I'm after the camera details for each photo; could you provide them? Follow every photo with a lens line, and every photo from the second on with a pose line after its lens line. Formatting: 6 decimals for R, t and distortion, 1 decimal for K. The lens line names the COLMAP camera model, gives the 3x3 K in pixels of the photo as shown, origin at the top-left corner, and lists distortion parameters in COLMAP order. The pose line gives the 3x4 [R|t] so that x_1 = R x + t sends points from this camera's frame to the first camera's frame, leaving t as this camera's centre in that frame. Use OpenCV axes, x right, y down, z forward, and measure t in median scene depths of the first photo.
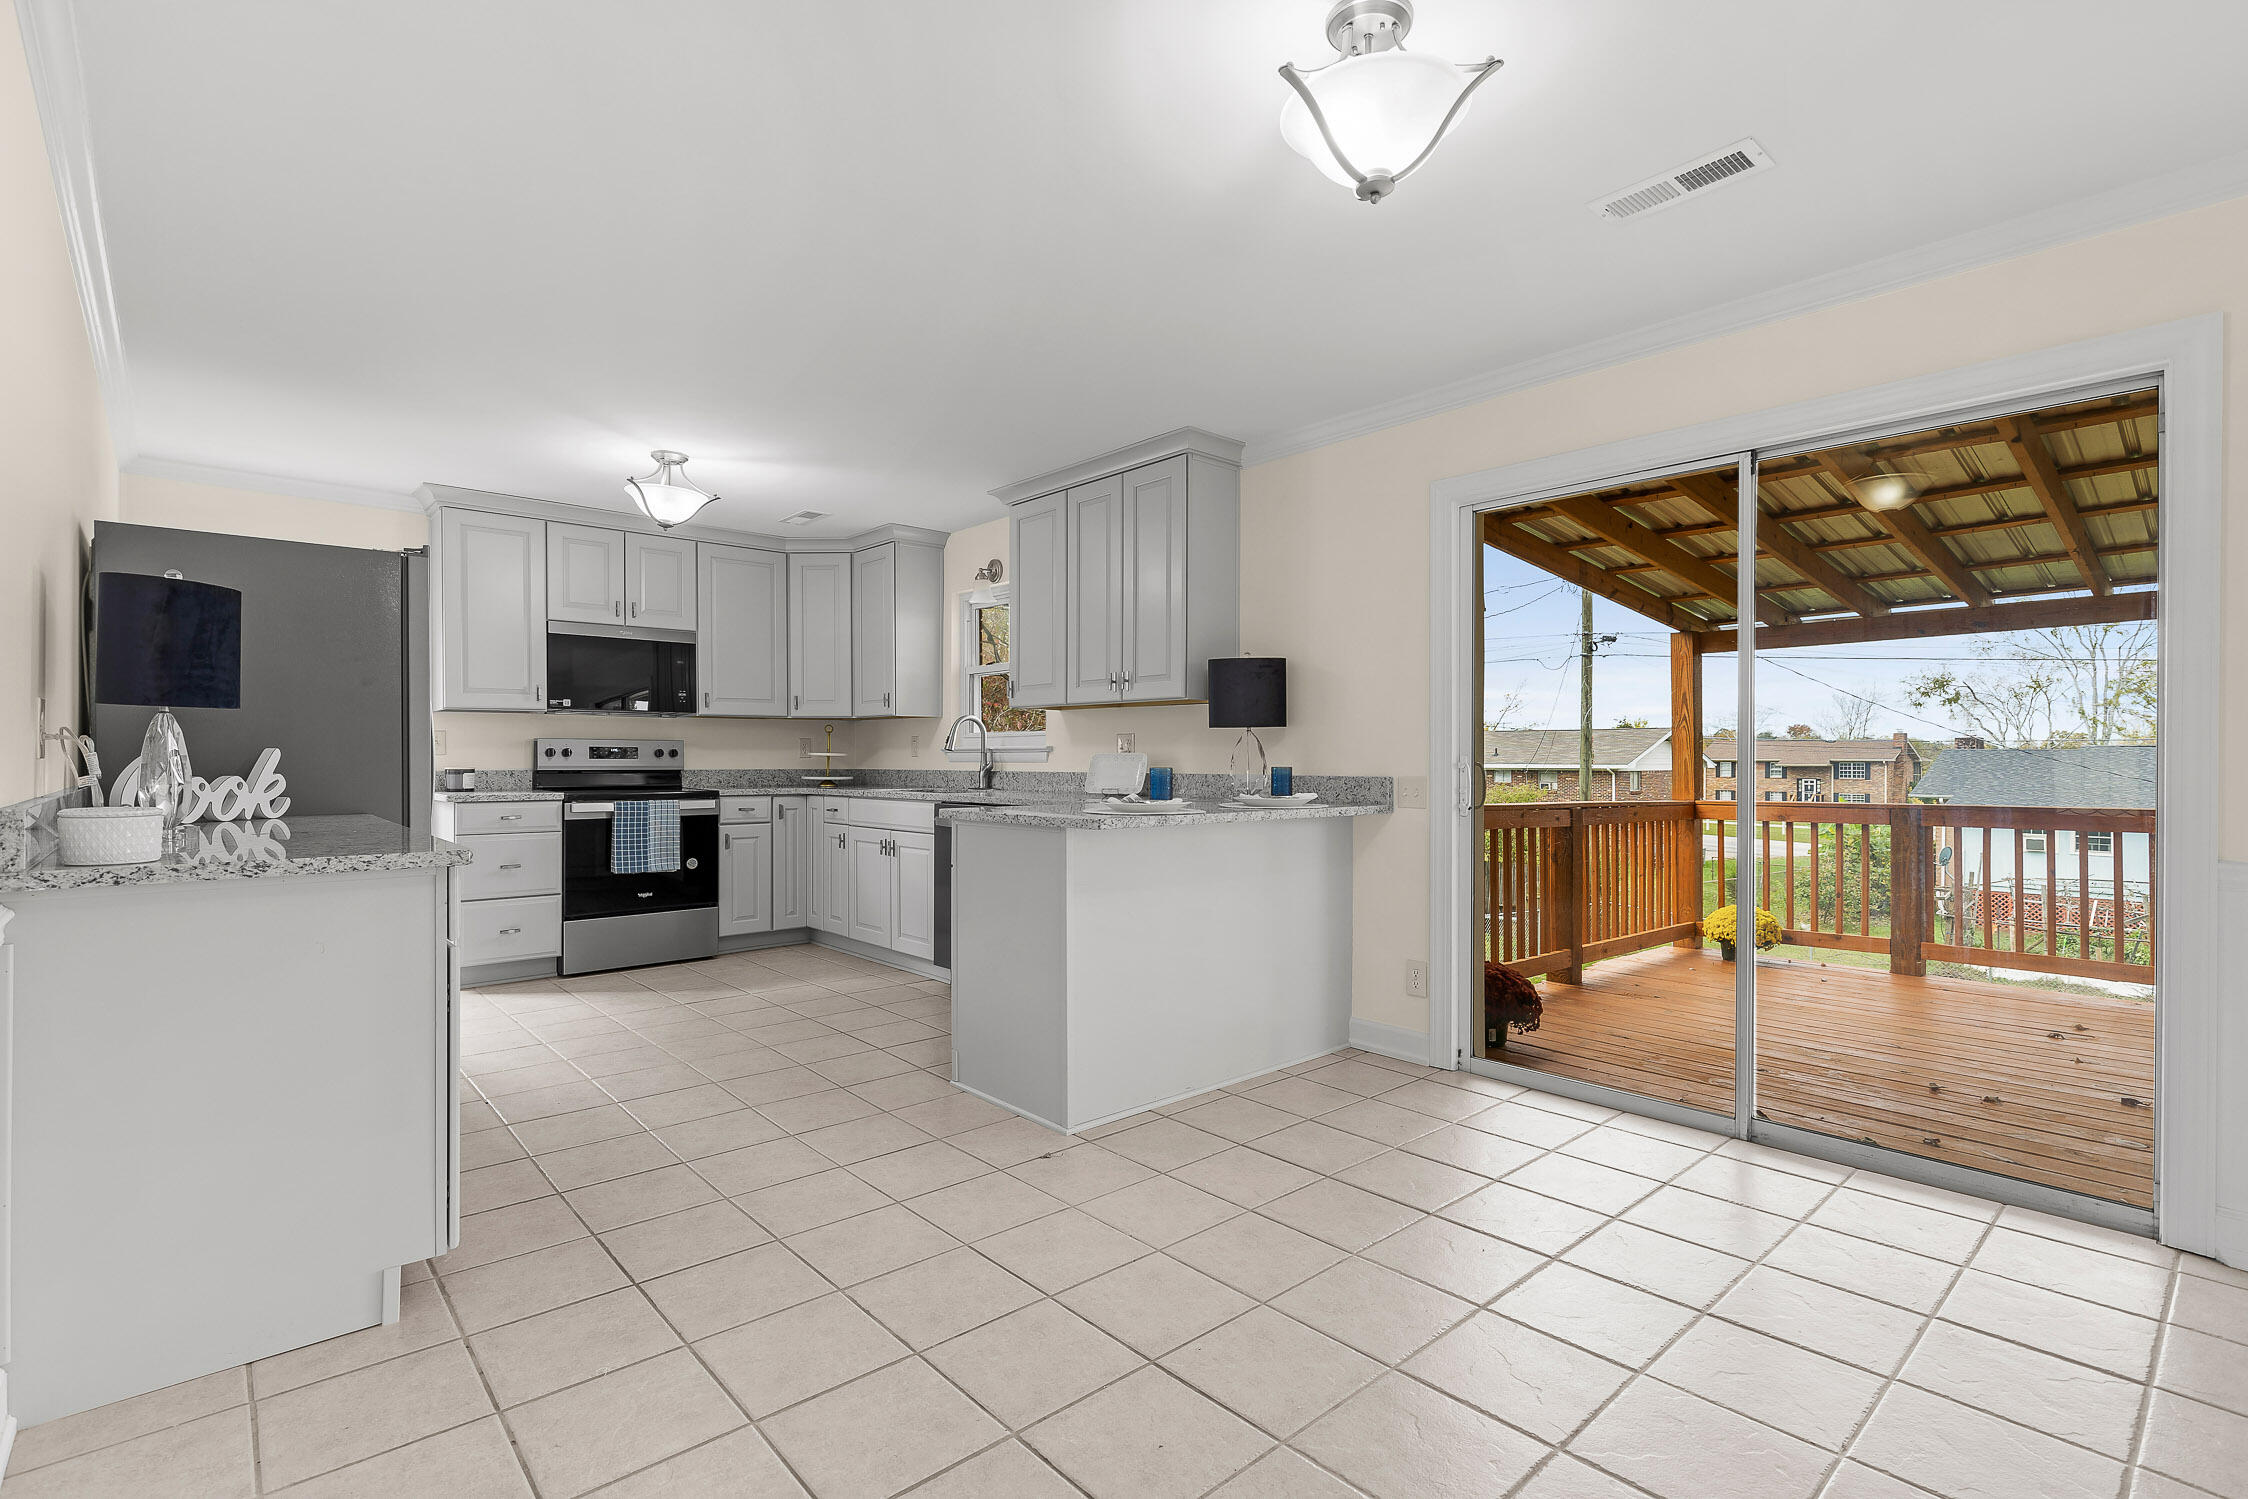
lens RADIAL K [[1044.7, 0, 1124.0], [0, 1044.7, 749.5], [0, 0, 1]] dist [0.000747, -0.000044]
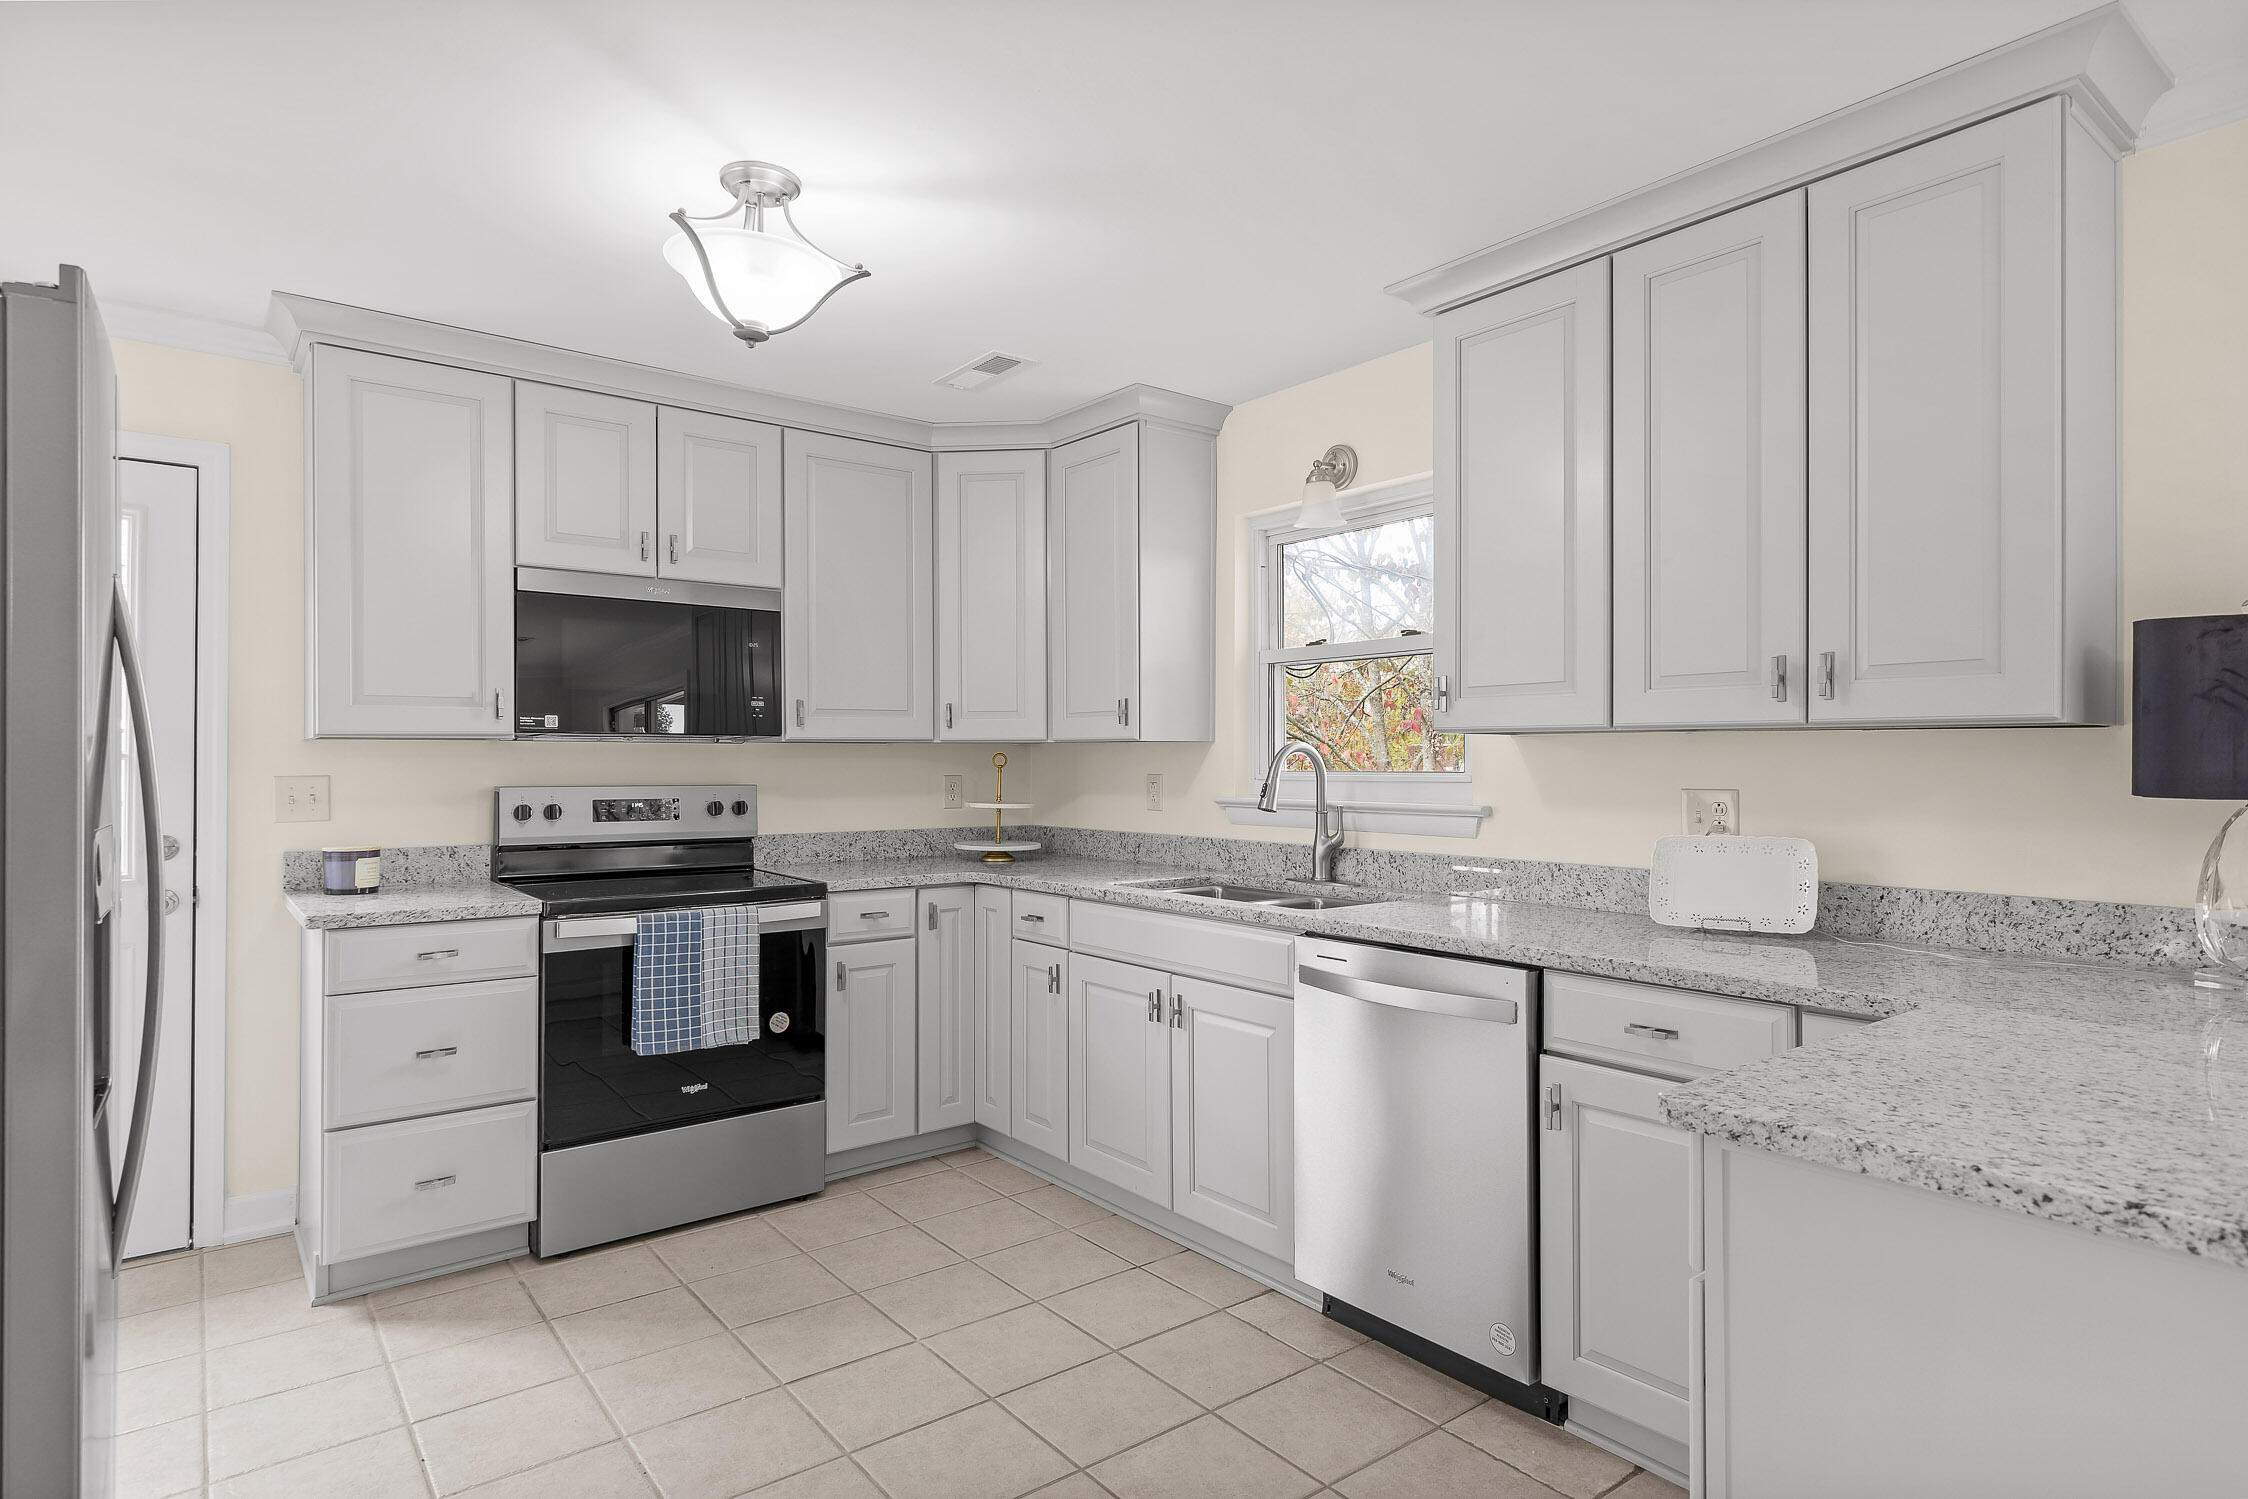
lens RADIAL K [[1213.7, 0, 1123.9], [0, 1213.7, 743.6], [0, 0, 1]] dist [0.003896, 0.000463]
pose [[0.997568, -0.001514, -0.069683, -0.200529], [0.001037, 0.999976, -0.006891, -0.028916], [0.069692, 0.006802, 0.997545, 0.405571]]
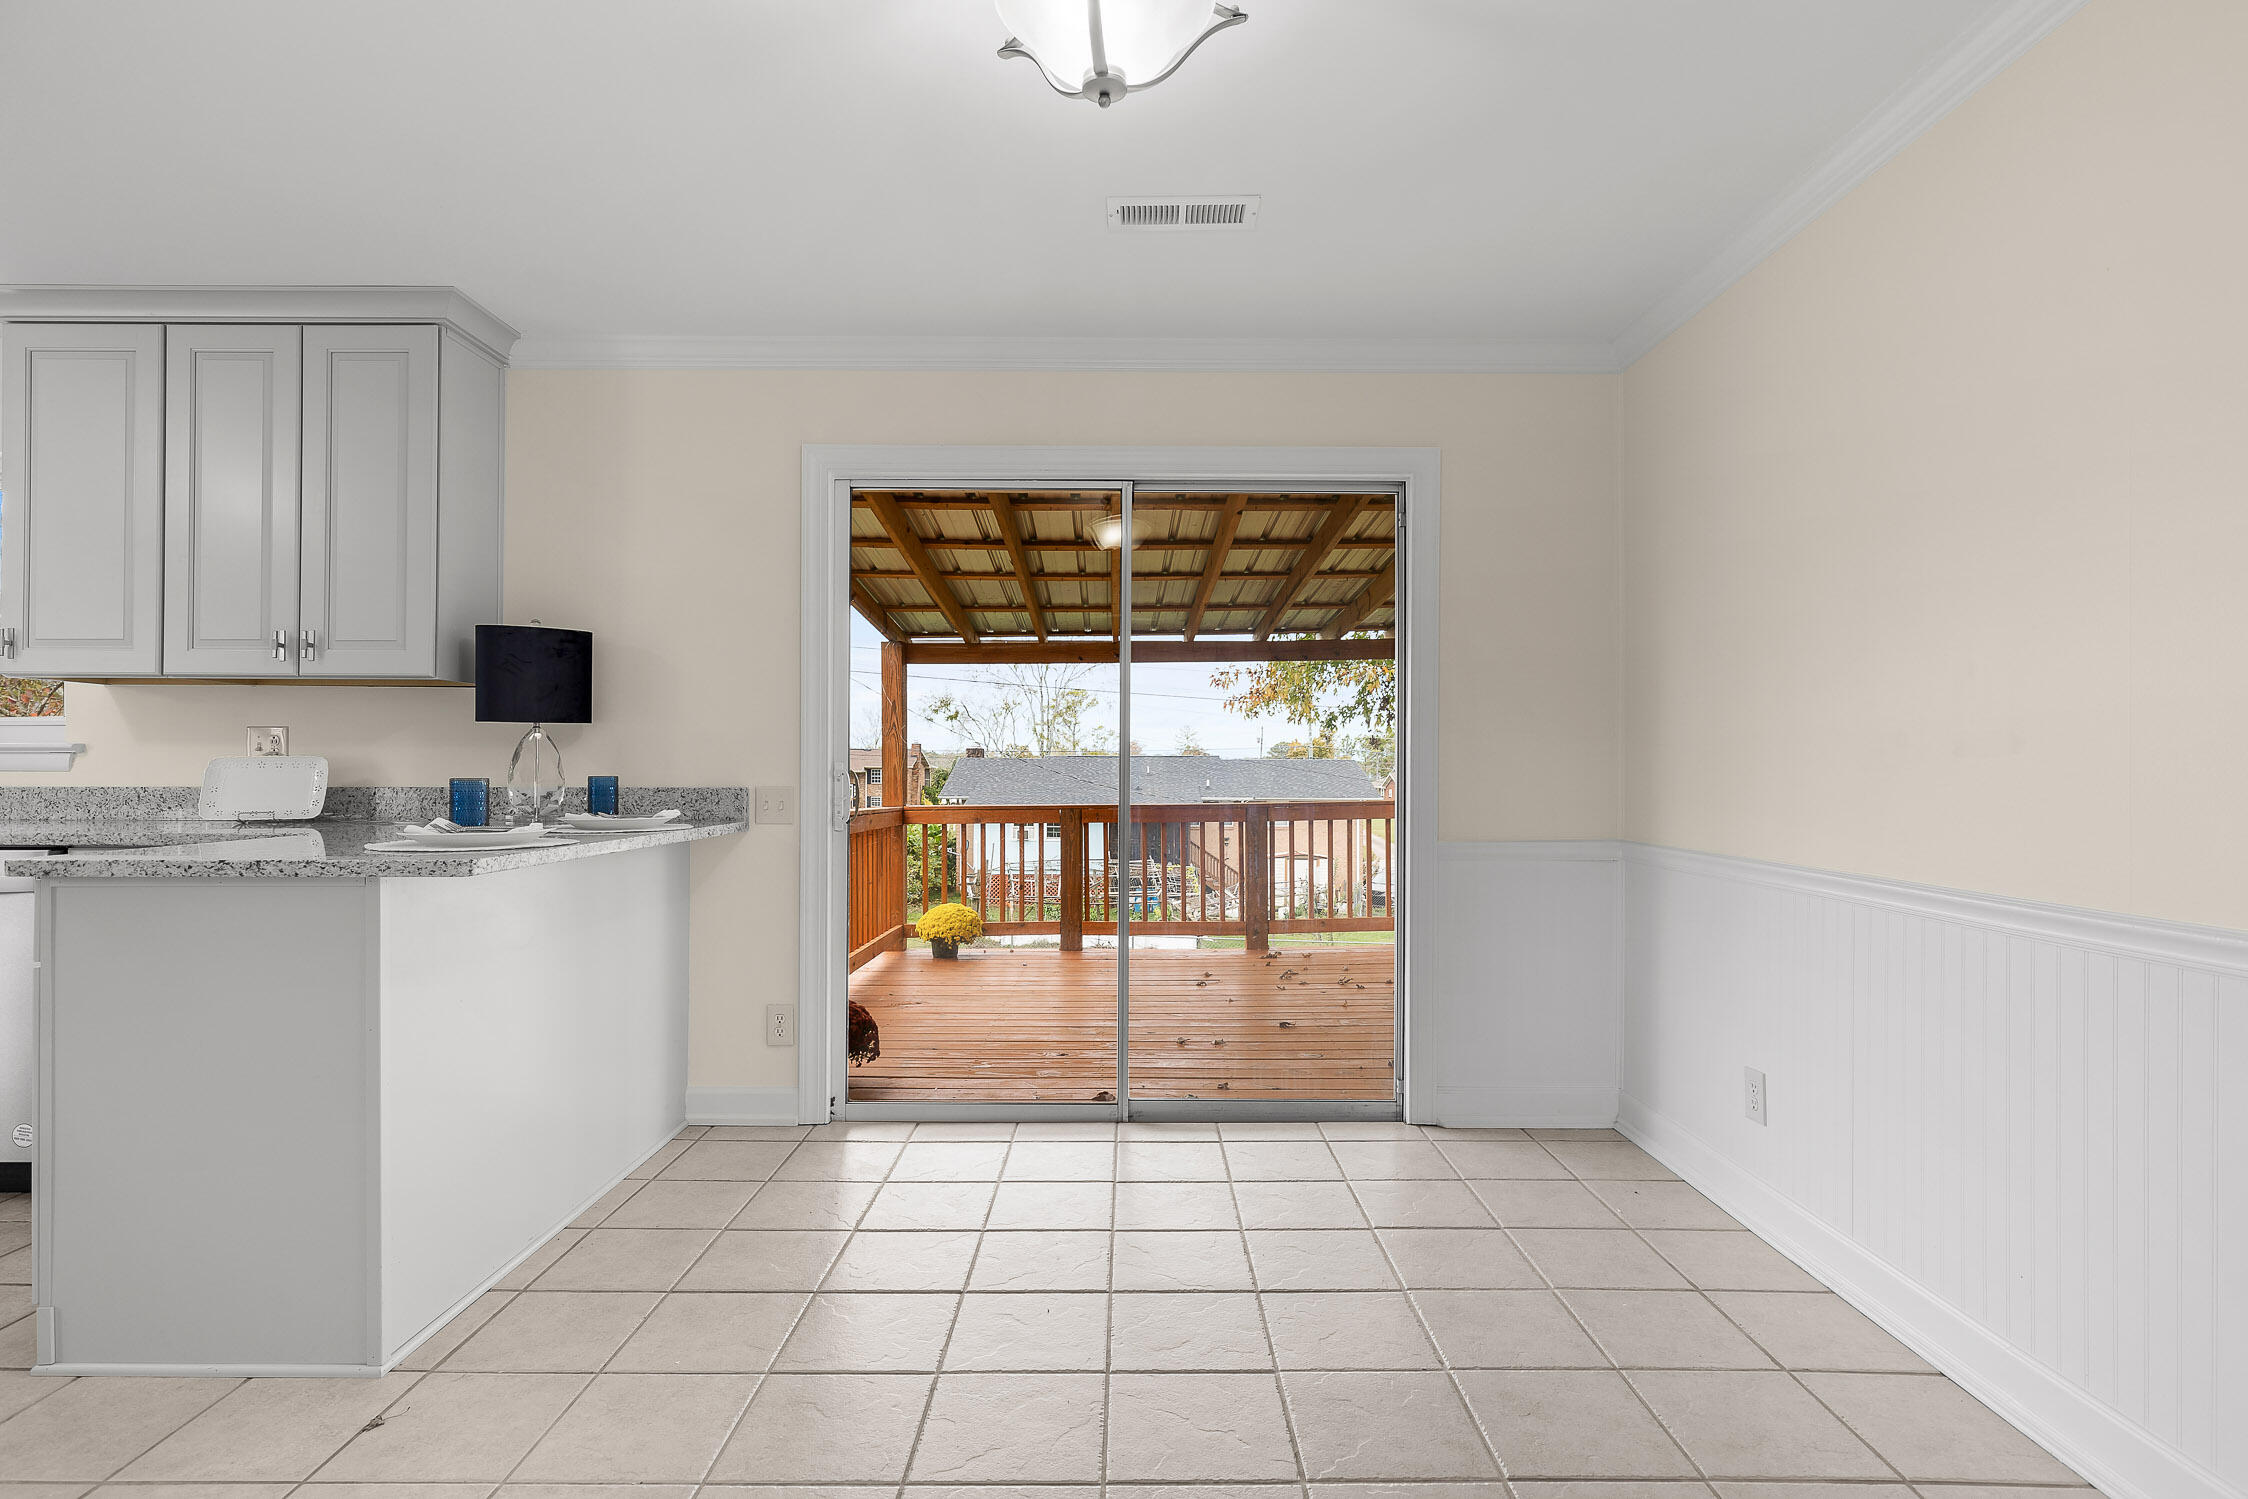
lens RADIAL K [[1105.2, 0, 1127.1], [0, 1105.2, 753.7], [0, 0, 1]] dist [0.001525, 0.000812]
pose [[0.670080, 0.009127, 0.742233, -0.137640], [-0.007533, 0.999957, -0.005495, 0.001350], [-0.742251, -0.001910, 0.670119, 0.131771]]
